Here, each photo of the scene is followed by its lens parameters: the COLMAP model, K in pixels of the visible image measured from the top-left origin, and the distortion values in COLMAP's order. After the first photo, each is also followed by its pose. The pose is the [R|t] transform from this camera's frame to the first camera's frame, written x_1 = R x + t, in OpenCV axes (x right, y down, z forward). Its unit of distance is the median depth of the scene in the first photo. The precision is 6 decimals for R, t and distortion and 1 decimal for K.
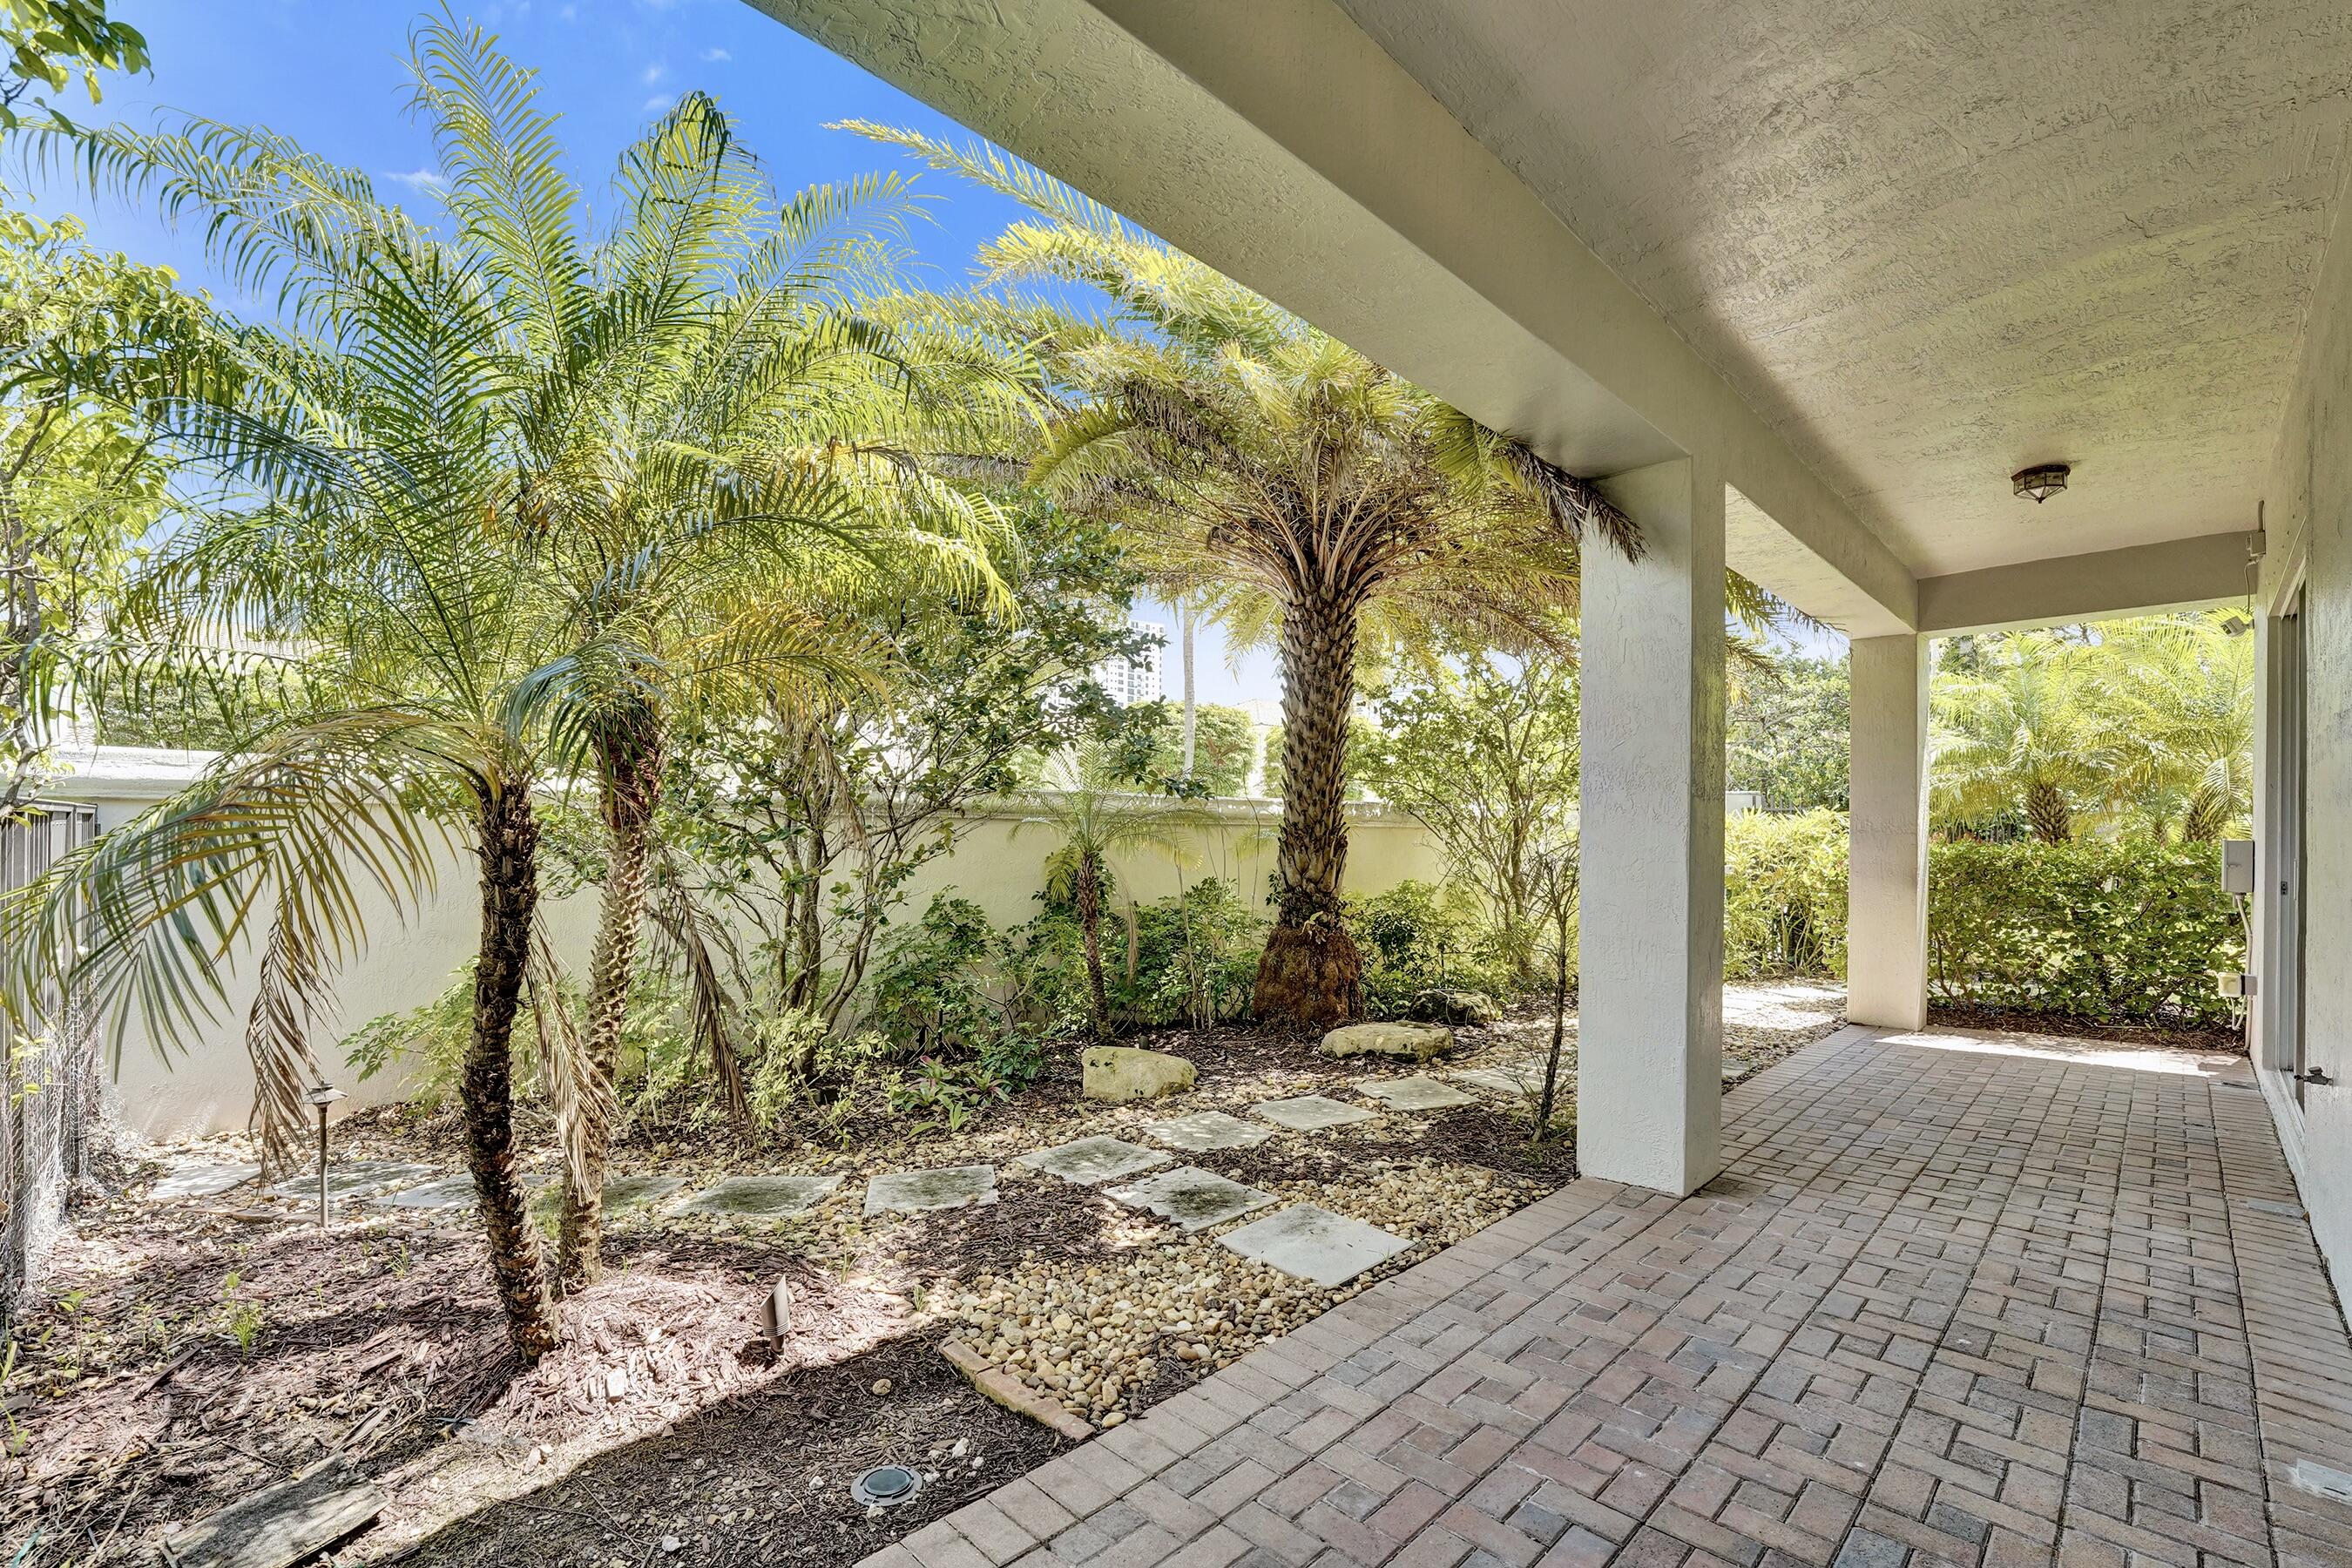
lens RADIAL K [[1049.5, 0, 1160.2], [0, 1049.5, 810.8], [0, 0, 1]] dist [-0.025647, 0.001396]
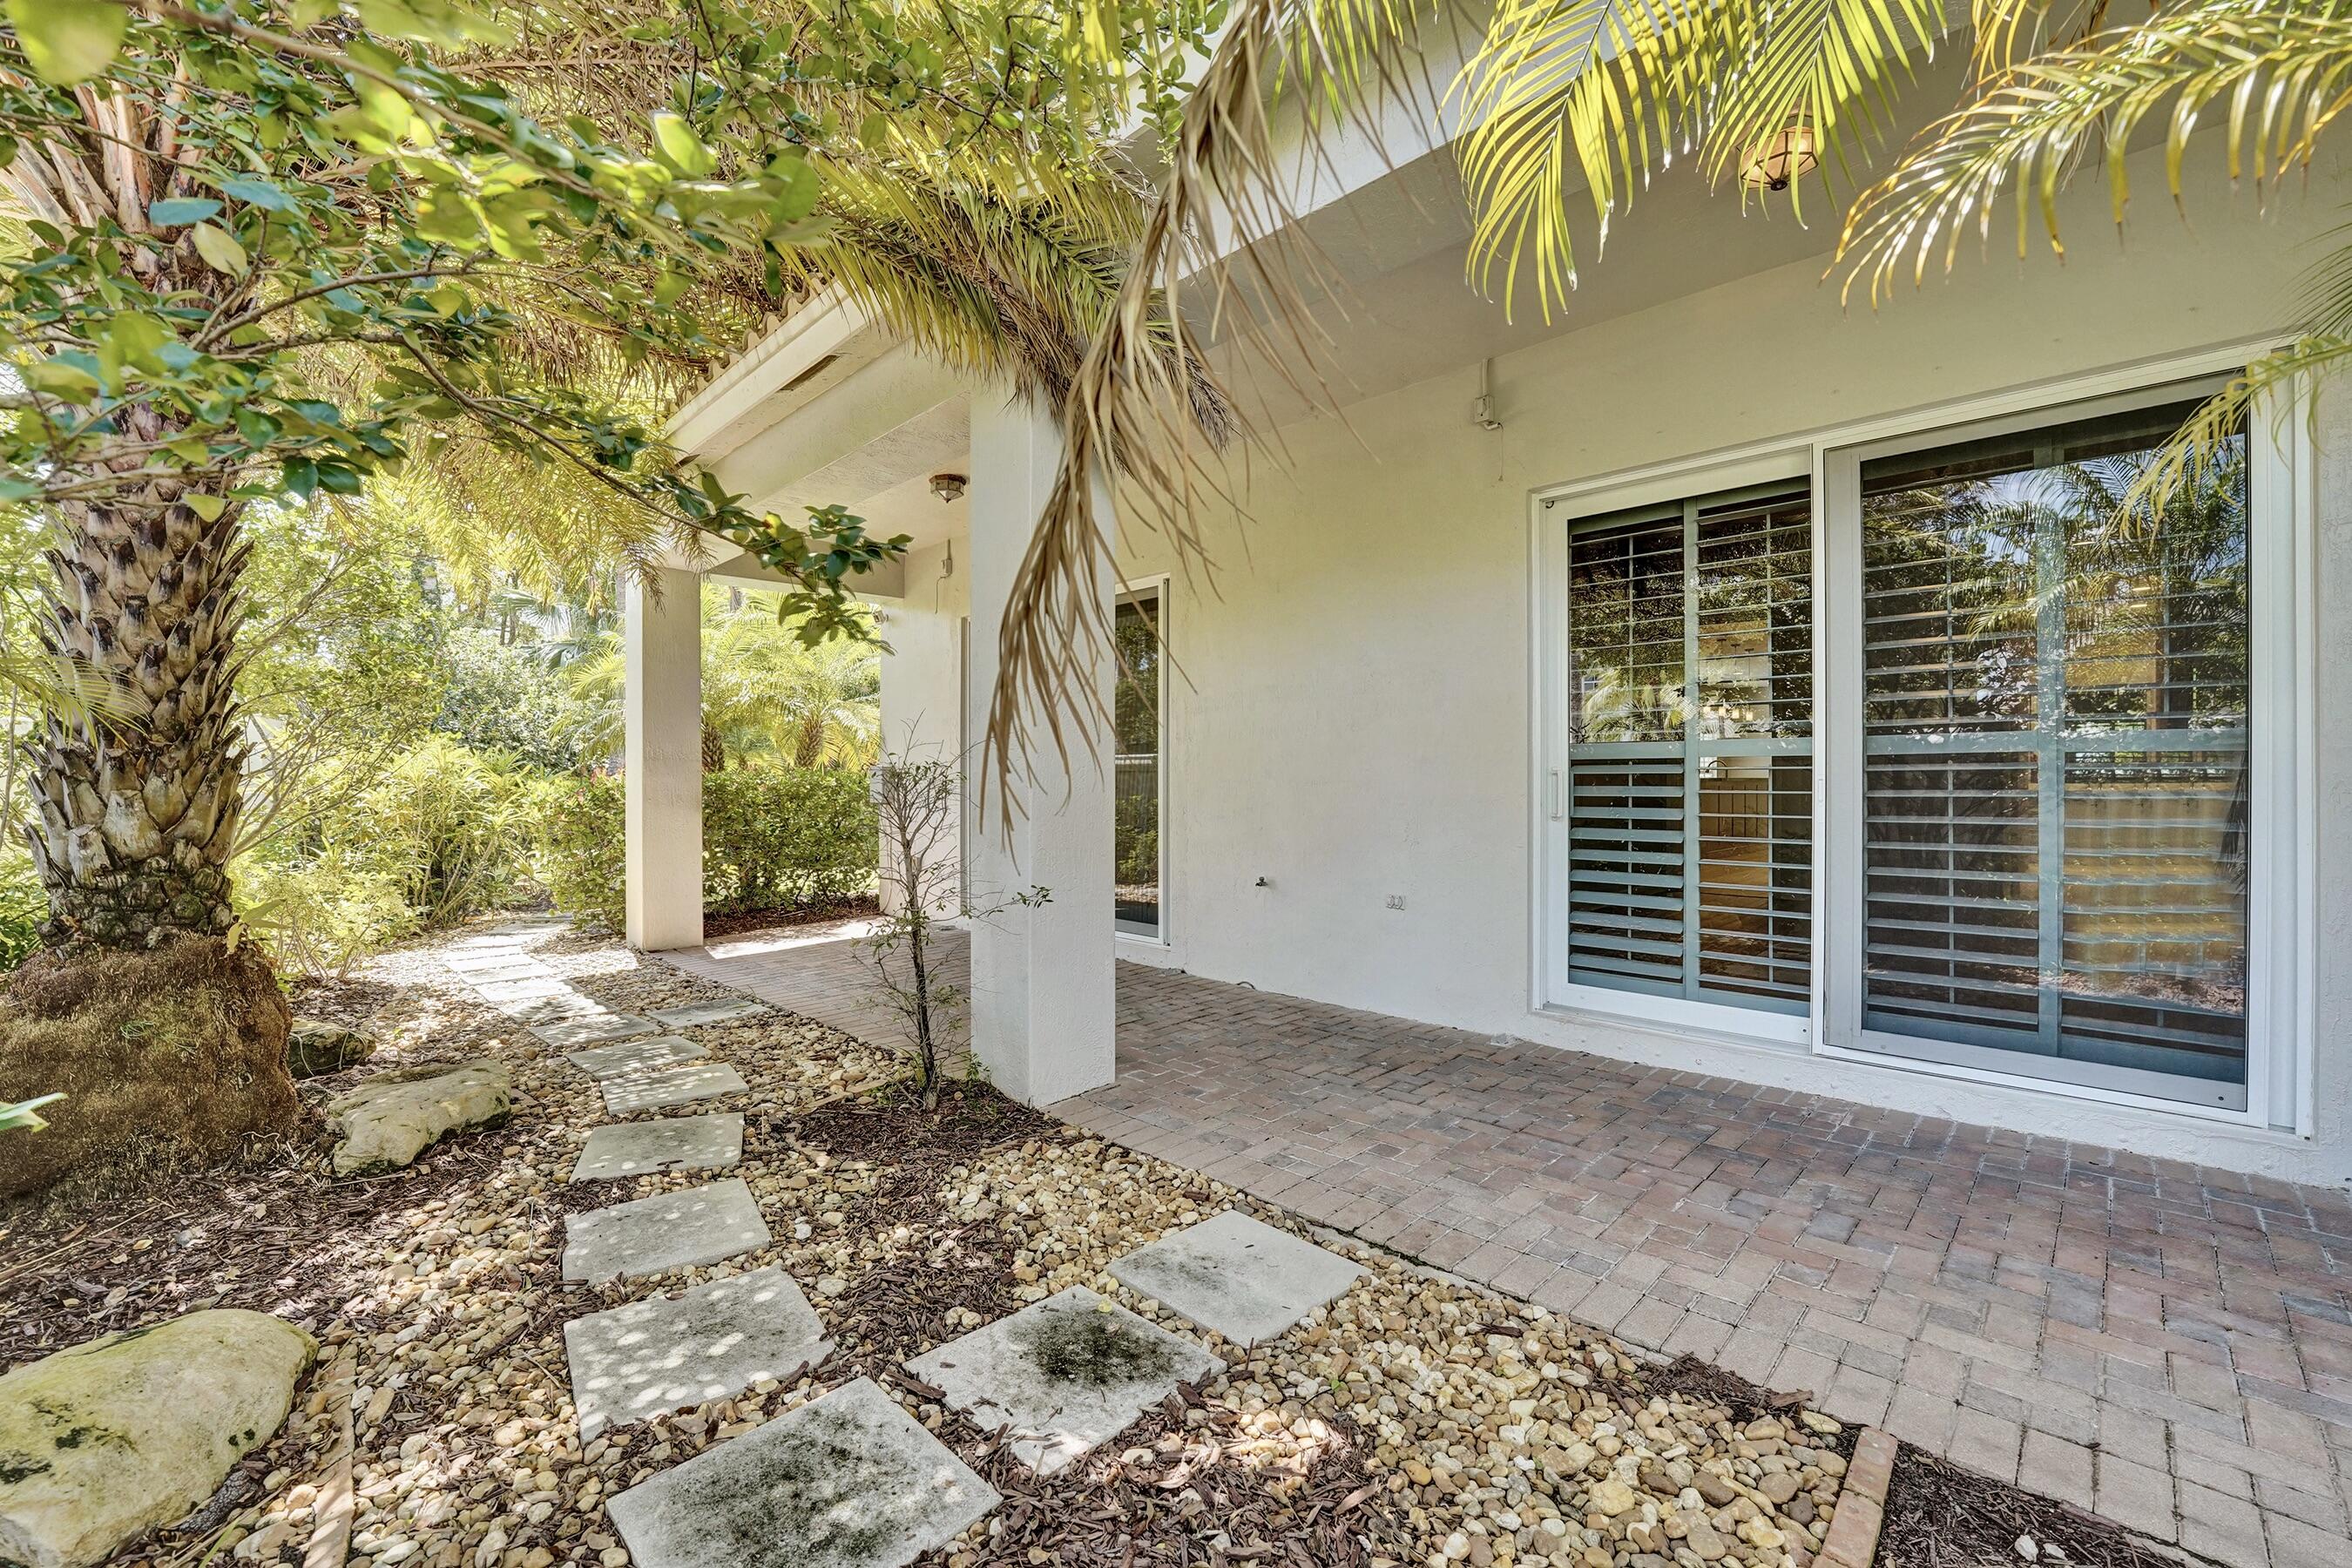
lens RADIAL K [[962.8, 0, 1176.0], [0, 962.8, 784.0], [0, 0, 1]] dist [-0.021657, 0.000205]
pose [[-0.021206, -0.012326, 0.999699, -0.390418], [-0.007134, 0.999900, 0.012177, 0.045183], [-0.999750, -0.006874, -0.021292, 0.788767]]
